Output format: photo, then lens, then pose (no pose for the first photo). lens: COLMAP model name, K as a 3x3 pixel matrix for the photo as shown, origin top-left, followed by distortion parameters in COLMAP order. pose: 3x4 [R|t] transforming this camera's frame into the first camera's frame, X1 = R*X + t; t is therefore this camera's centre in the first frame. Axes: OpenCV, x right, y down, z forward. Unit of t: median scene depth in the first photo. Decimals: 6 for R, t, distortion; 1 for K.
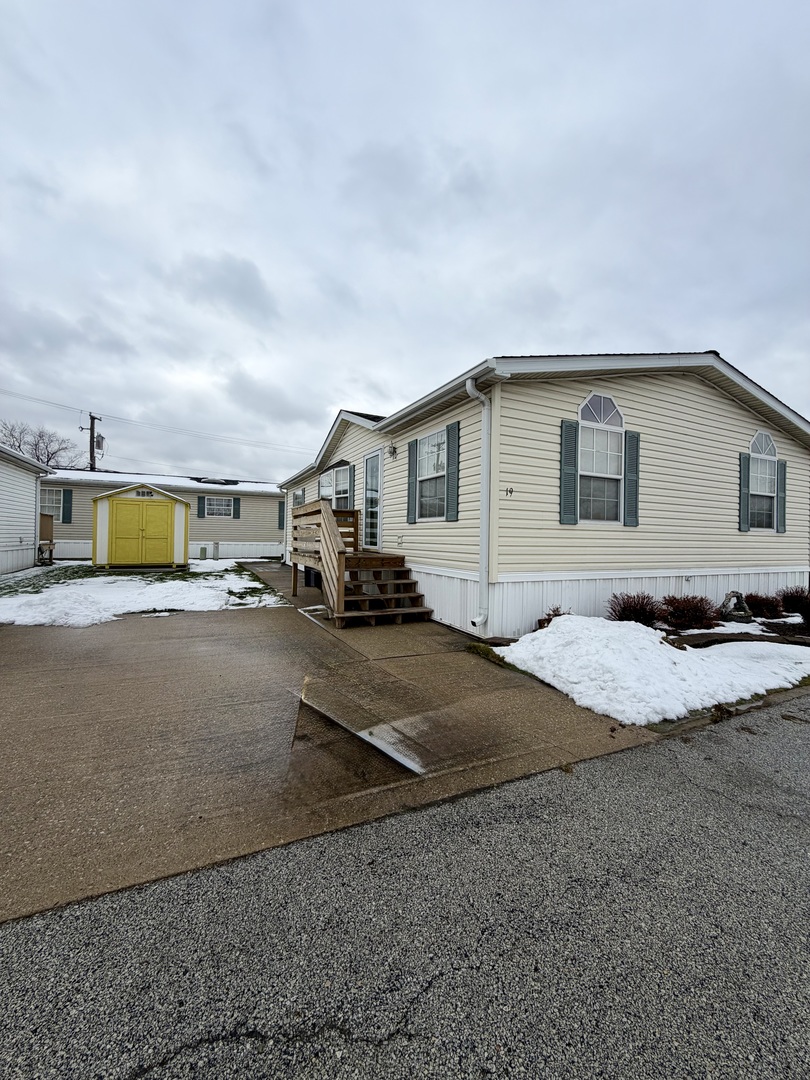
lens RADIAL K [[430.9, 0, 405.5], [0, 430.9, 536.6], [0, 0, 1]] dist [-0.000213, 0.000162]
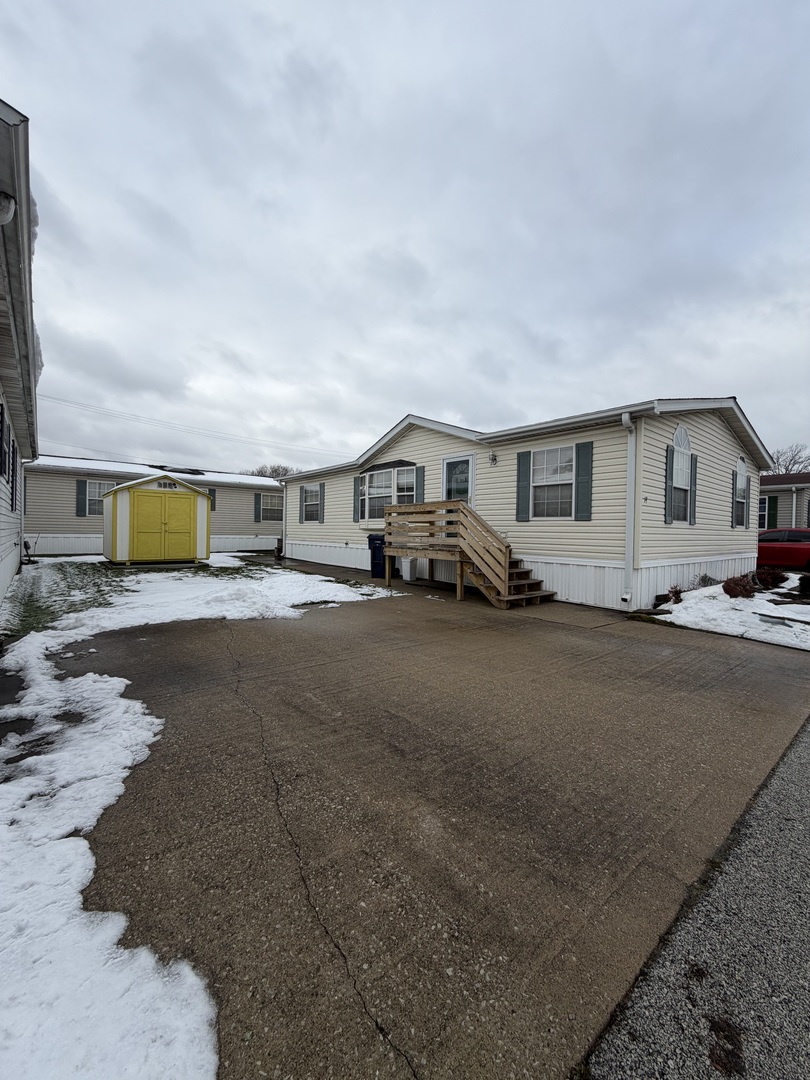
lens RADIAL K [[430.9, 0, 405.5], [0, 430.9, 536.6], [0, 0, 1]] dist [-0.000213, 0.000162]
pose [[0.970489, -0.003793, 0.241115, -0.577333], [-0.001006, 0.999804, 0.019776, -0.011301], [-0.241143, -0.019435, 0.970295, -0.077770]]
